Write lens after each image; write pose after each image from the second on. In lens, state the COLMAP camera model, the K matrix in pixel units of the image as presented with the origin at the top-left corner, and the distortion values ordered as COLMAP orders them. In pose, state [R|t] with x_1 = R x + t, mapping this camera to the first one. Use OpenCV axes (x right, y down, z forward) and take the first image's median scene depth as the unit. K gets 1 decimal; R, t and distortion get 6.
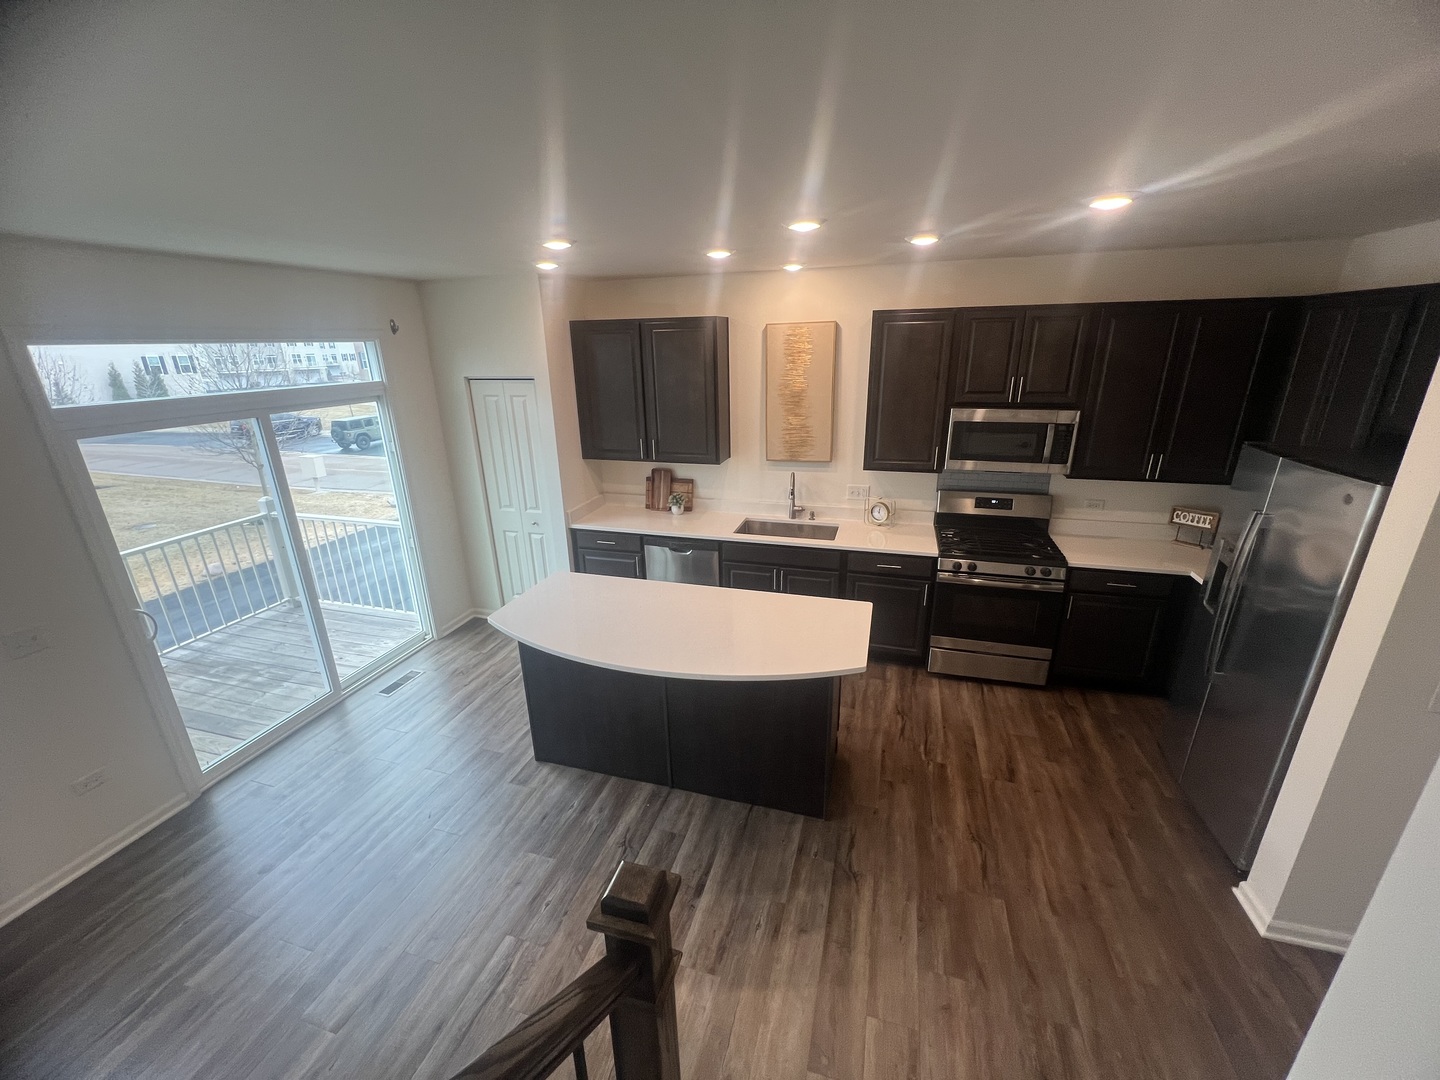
lens RADIAL K [[574.5, 0, 720.0], [0, 574.5, 540.0], [0, 0, 1]] dist [-0.000973, 0.000144]
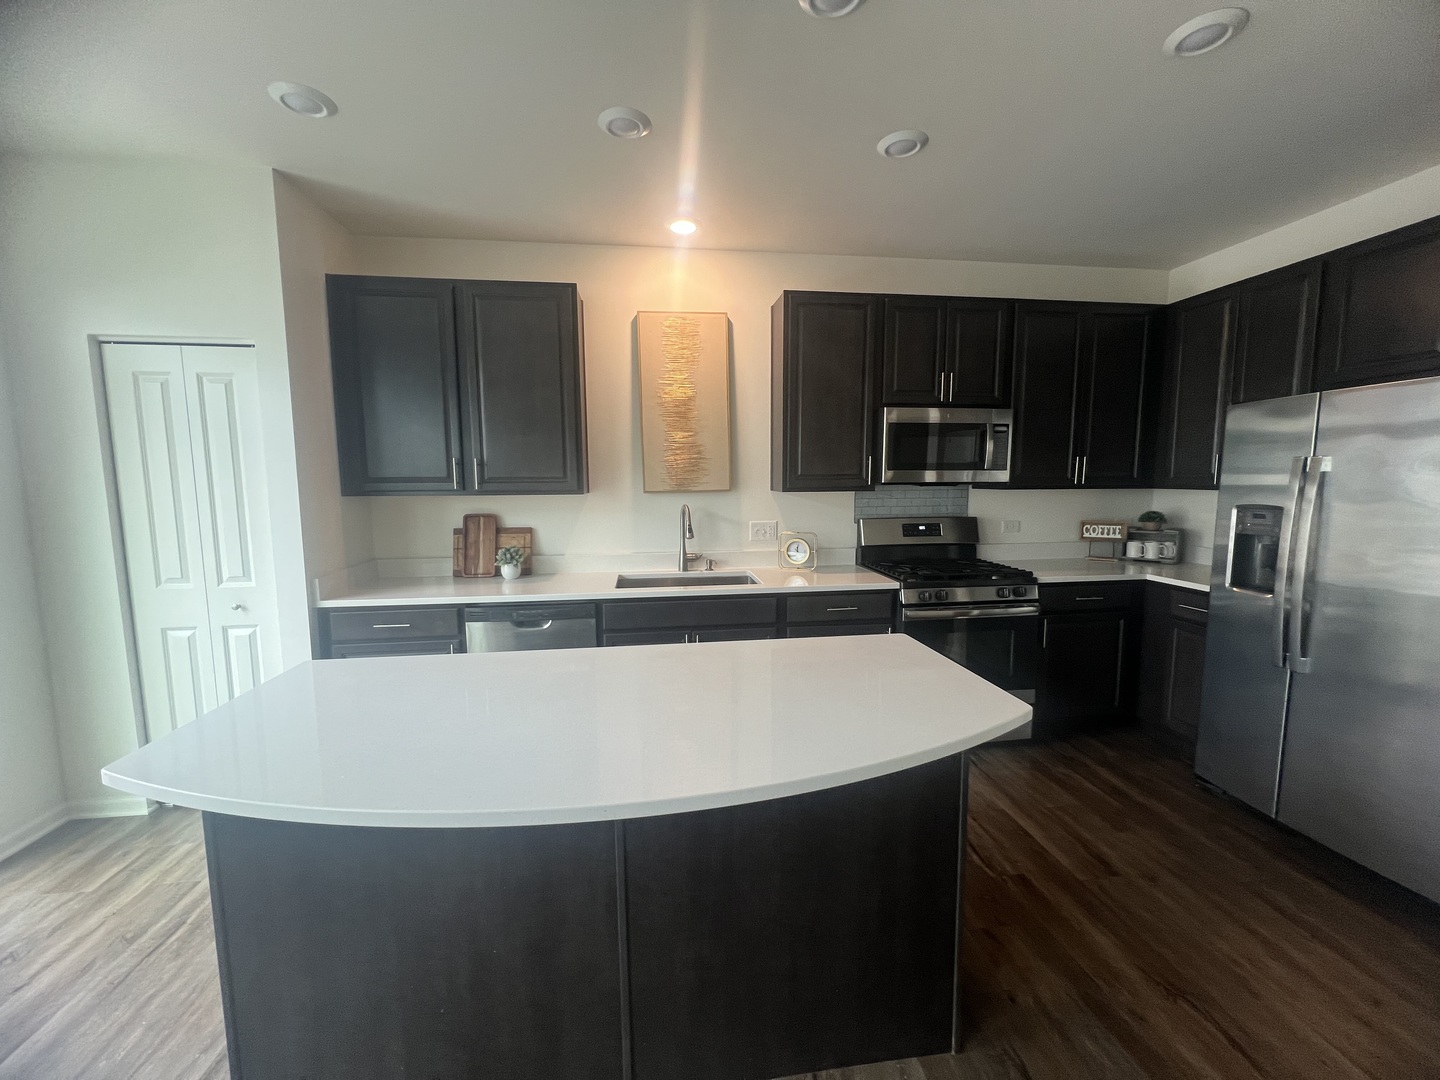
lens RADIAL K [[574.5, 0, 720.0], [0, 574.5, 540.0], [0, 0, 1]] dist [-0.000973, 0.000144]
pose [[0.912479, -0.030882, 0.407956, -0.146540], [0.122335, 0.972121, -0.200039, 0.086827], [-0.390405, 0.232439, 0.890818, 0.374410]]
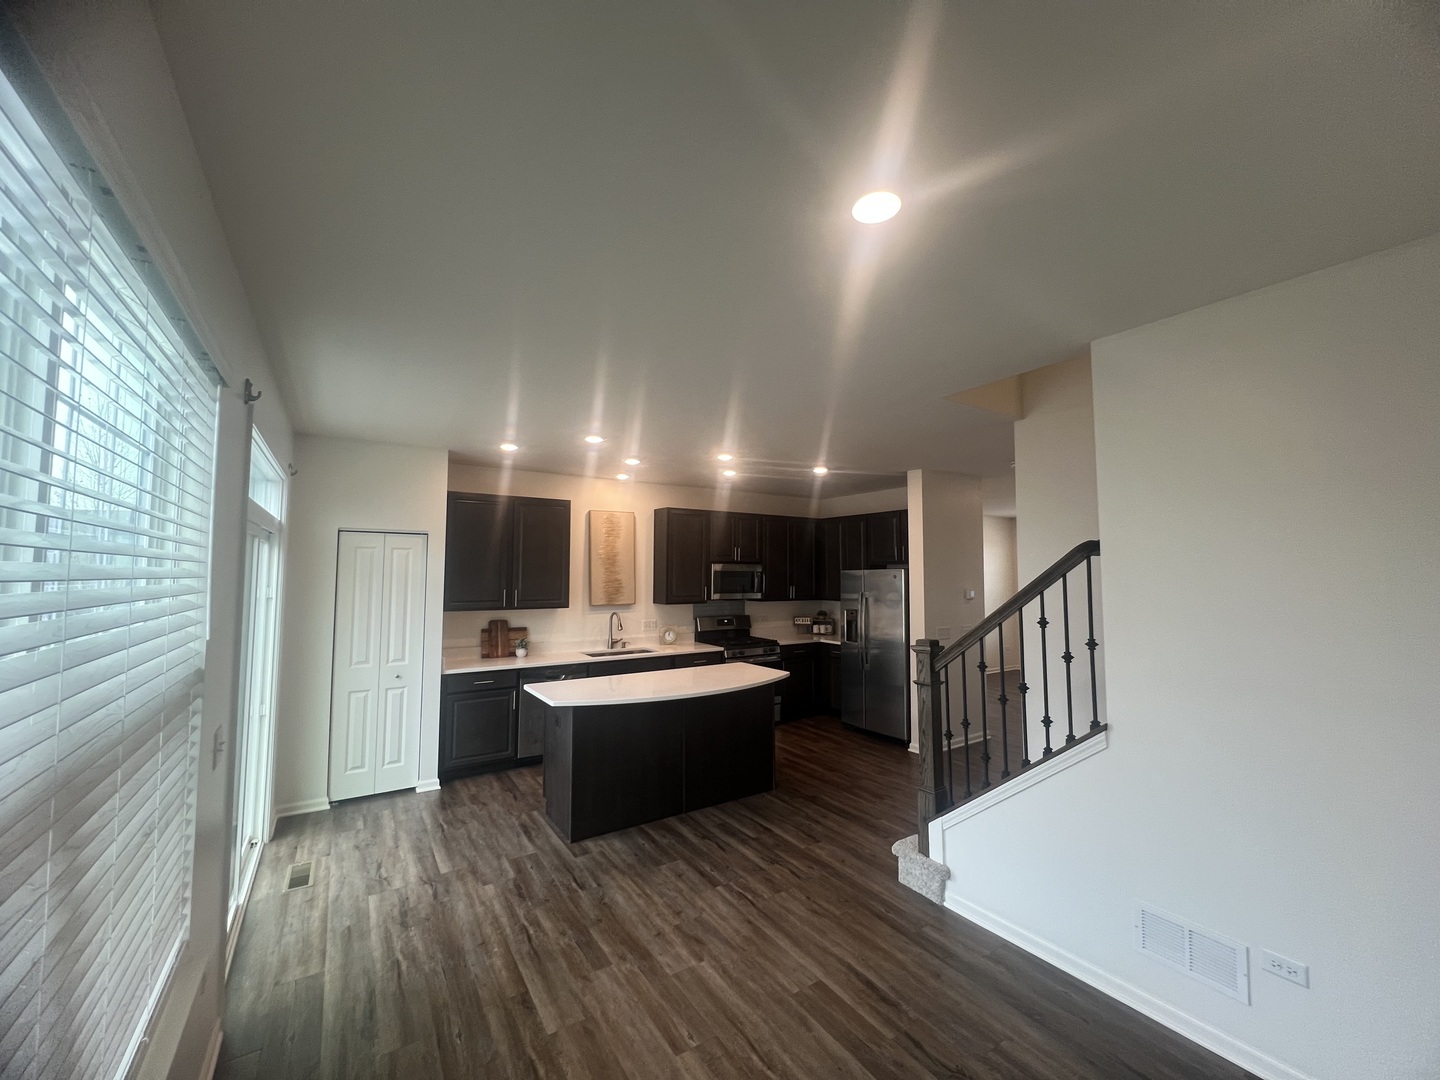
lens RADIAL K [[574.5, 0, 720.0], [0, 574.5, 540.0], [0, 0, 1]] dist [-0.000973, 0.000144]
pose [[0.643876, 0.065619, 0.762311, -0.848528], [0.234538, 0.931426, -0.278276, 0.179527], [-0.728297, 0.357966, 0.584332, -0.051906]]
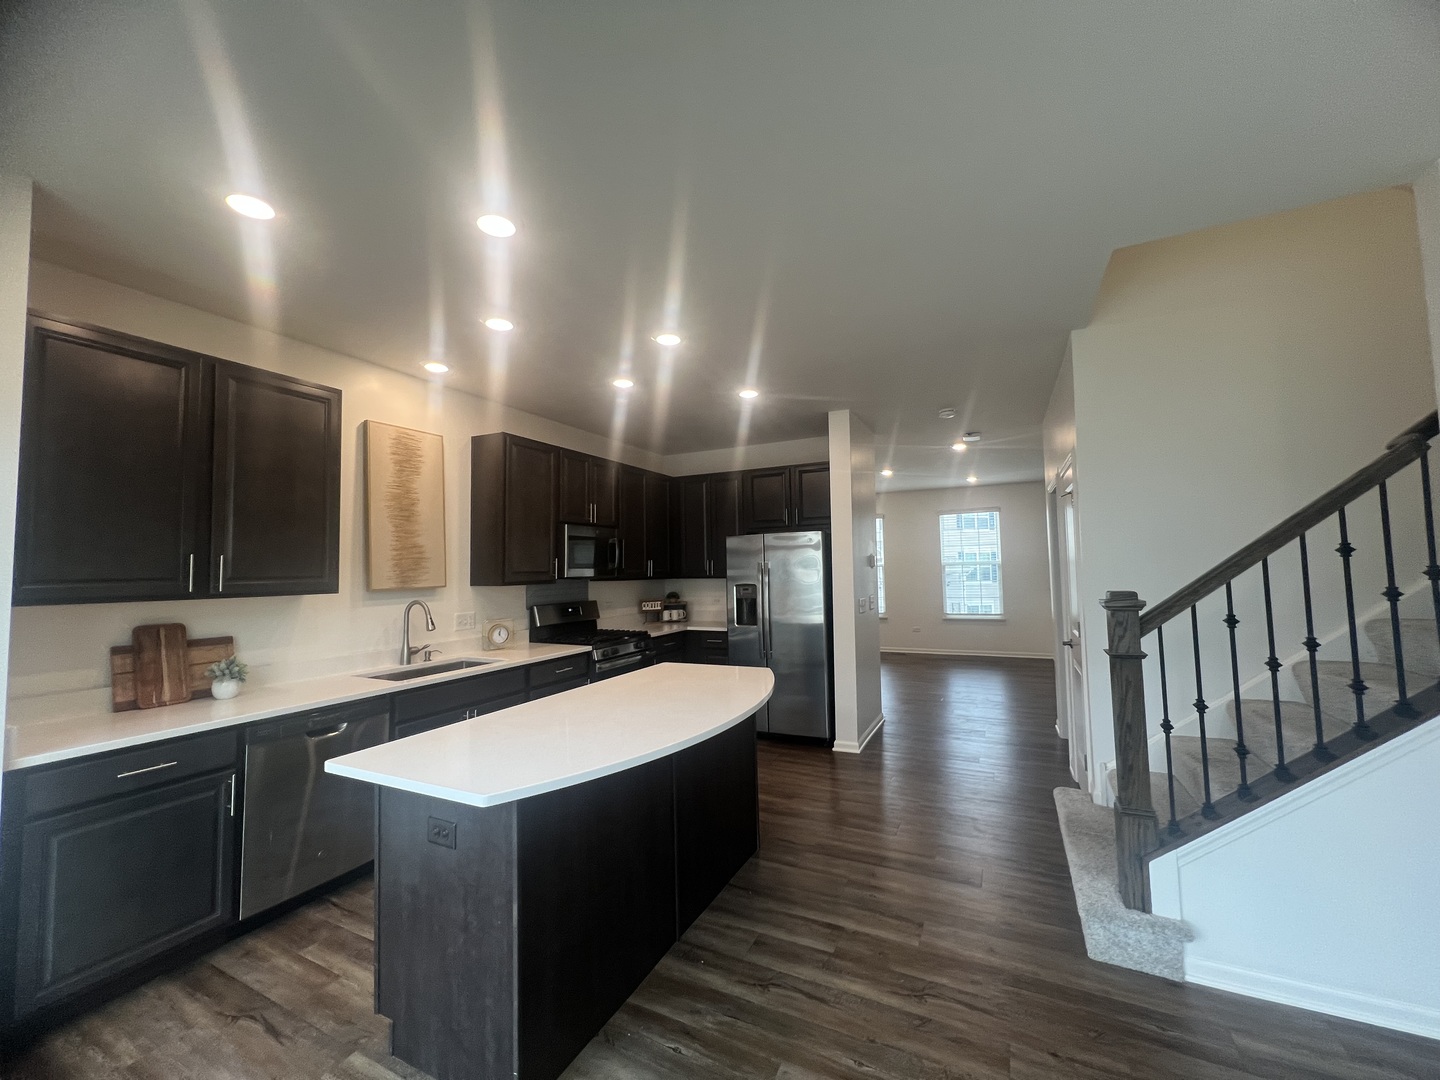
lens RADIAL K [[574.5, 0, 720.0], [0, 574.5, 540.0], [0, 0, 1]] dist [-0.000973, 0.000144]
pose [[0.171249, 0.066760, 0.982963, -0.649206], [0.334065, 0.934663, -0.121679, 0.045626], [-0.926863, 0.349211, 0.137758, 0.521133]]
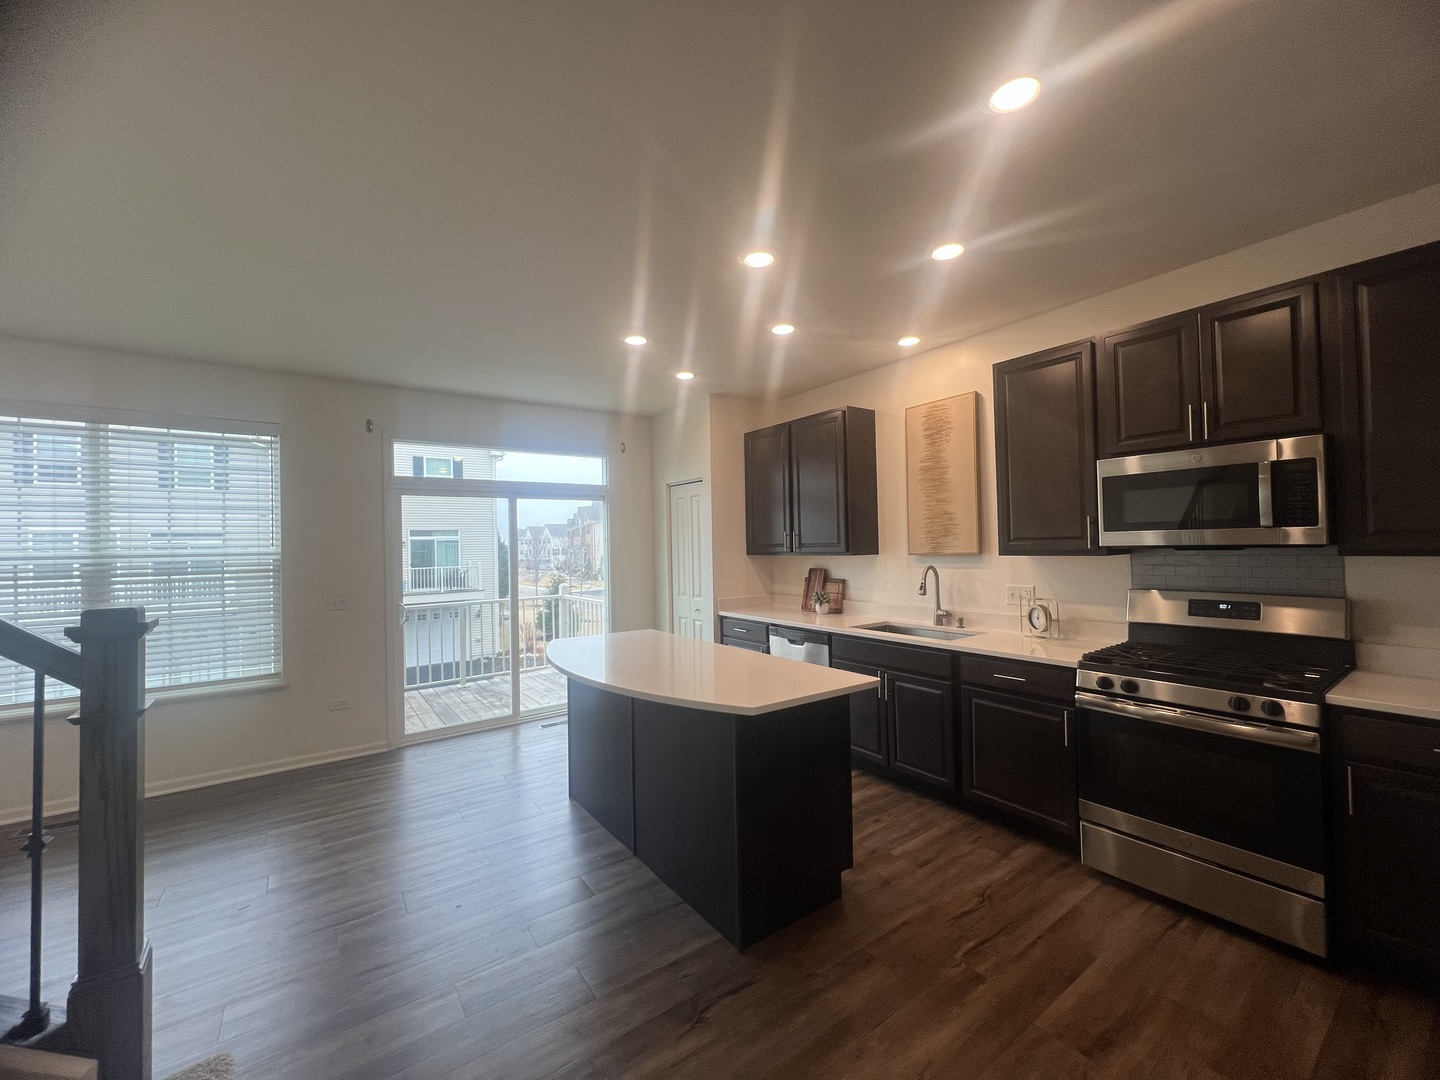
lens RADIAL K [[574.5, 0, 720.0], [0, 574.5, 540.0], [0, 0, 1]] dist [-0.000973, 0.000144]
pose [[0.791415, -0.002533, -0.611274, 0.438565], [-0.194519, 0.946967, -0.255767, 0.134290], [0.579504, 0.321322, 0.748951, 0.199900]]
